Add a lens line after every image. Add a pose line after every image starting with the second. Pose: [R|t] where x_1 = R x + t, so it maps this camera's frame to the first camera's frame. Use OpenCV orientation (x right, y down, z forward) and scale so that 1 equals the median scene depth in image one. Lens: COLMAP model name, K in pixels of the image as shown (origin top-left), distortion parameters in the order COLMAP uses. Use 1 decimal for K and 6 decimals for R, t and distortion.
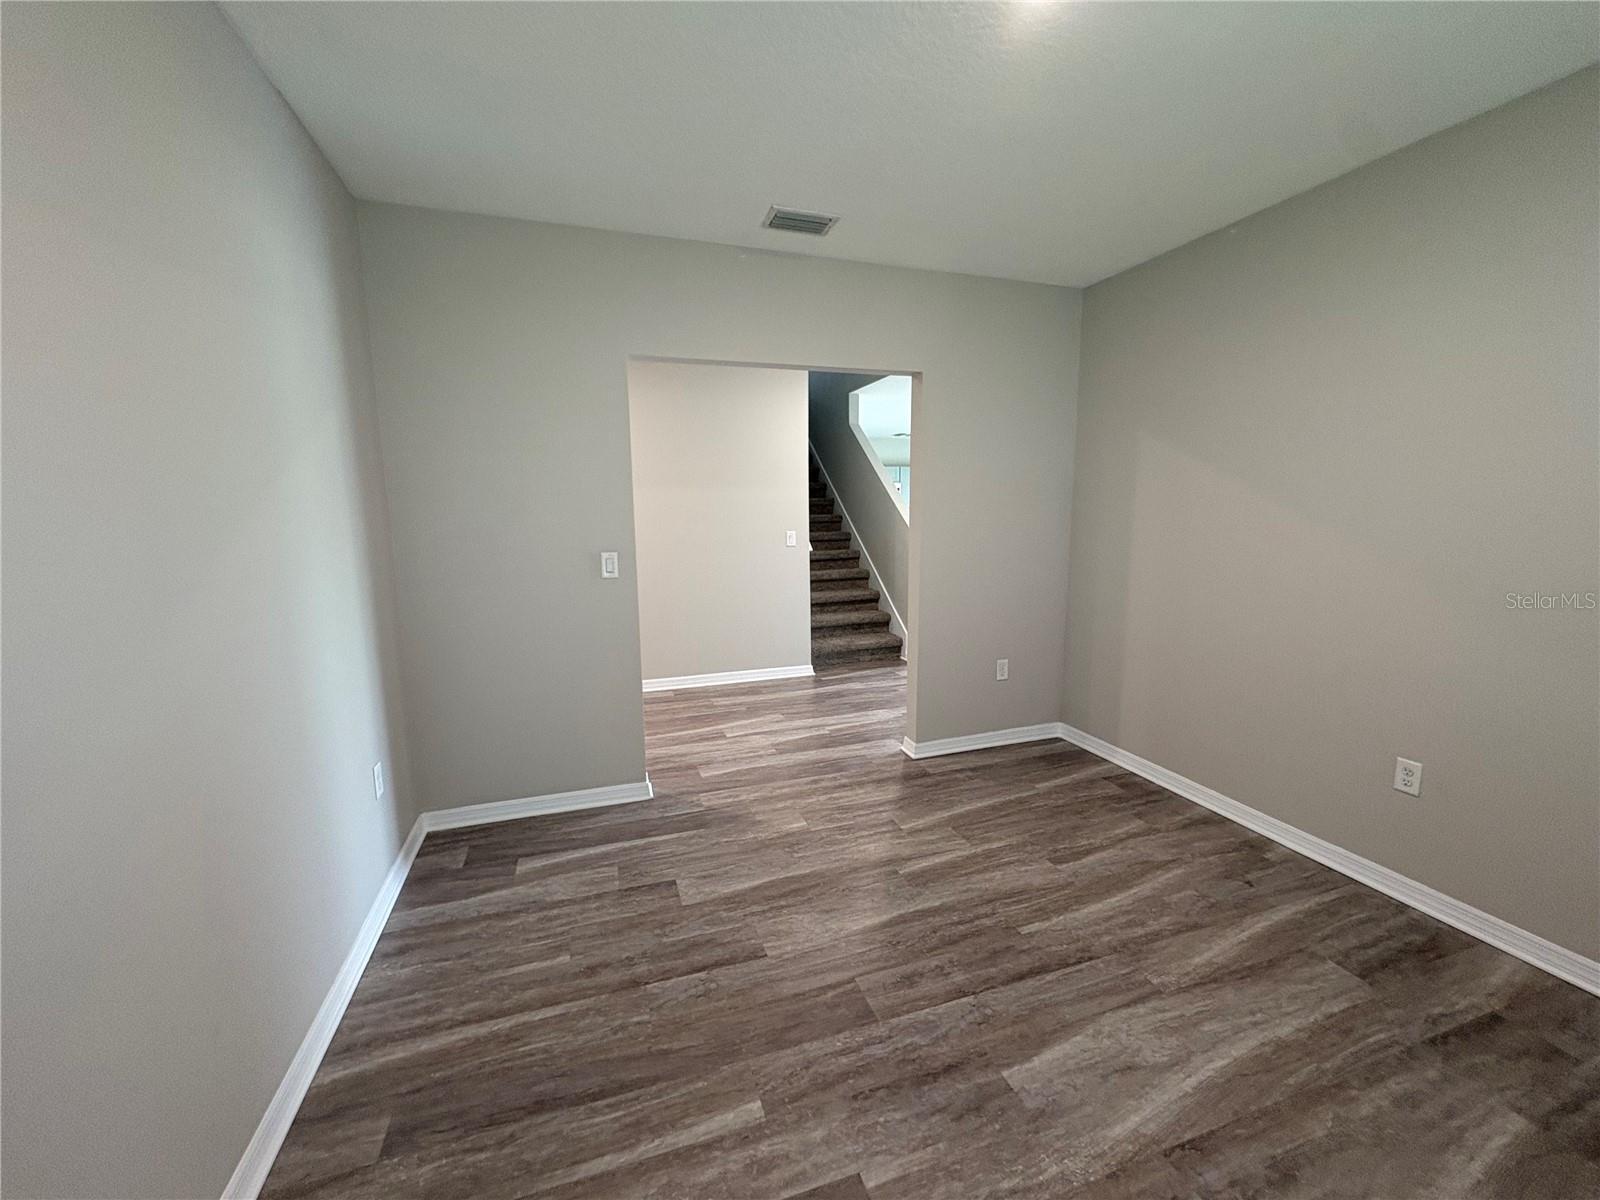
lens RADIAL K [[639.0, 0, 800.0], [0, 639.0, 600.0], [0, 0, 1]] dist [-0.001448, -0.000088]
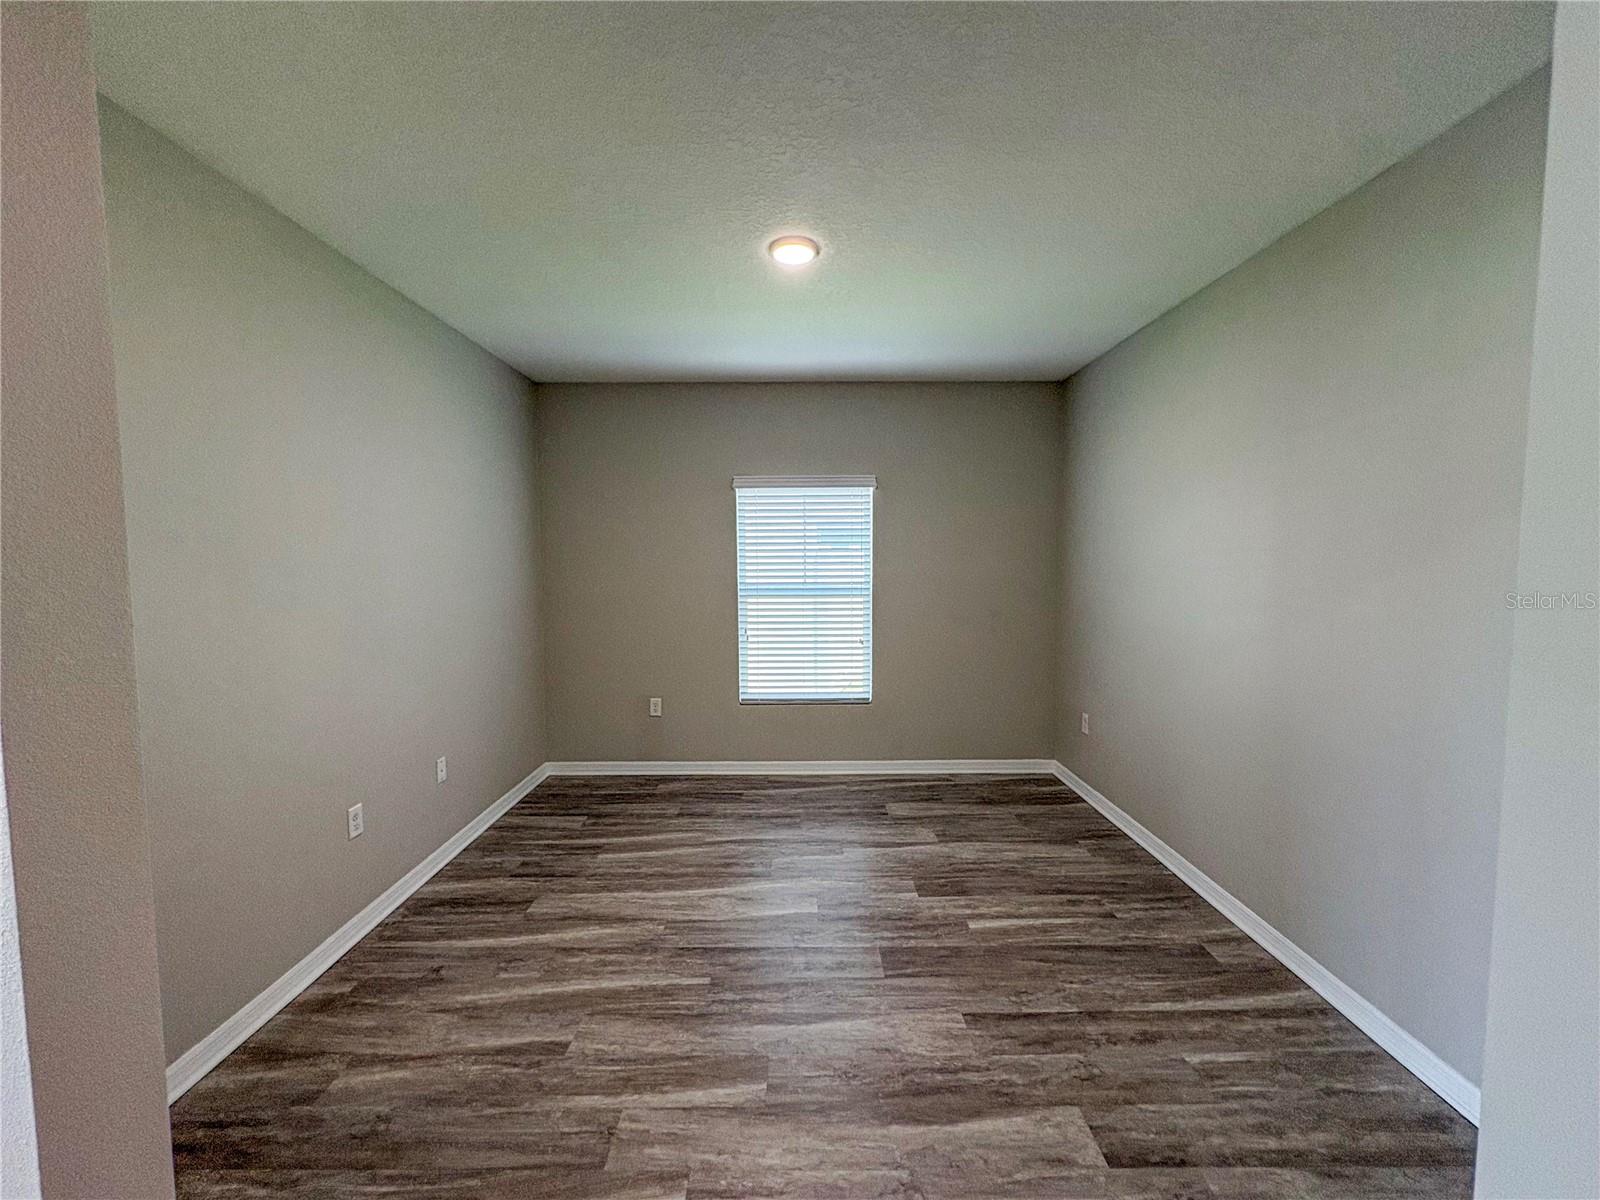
lens RADIAL K [[639.0, 0, 800.0], [0, 639.0, 600.0], [0, 0, 1]] dist [-0.001448, -0.000088]
pose [[-0.948450, -0.006594, 0.316857, -0.121199], [0.060099, 0.977901, 0.200246, -0.289141], [-0.311175, 0.208966, -0.927094, 1.840705]]
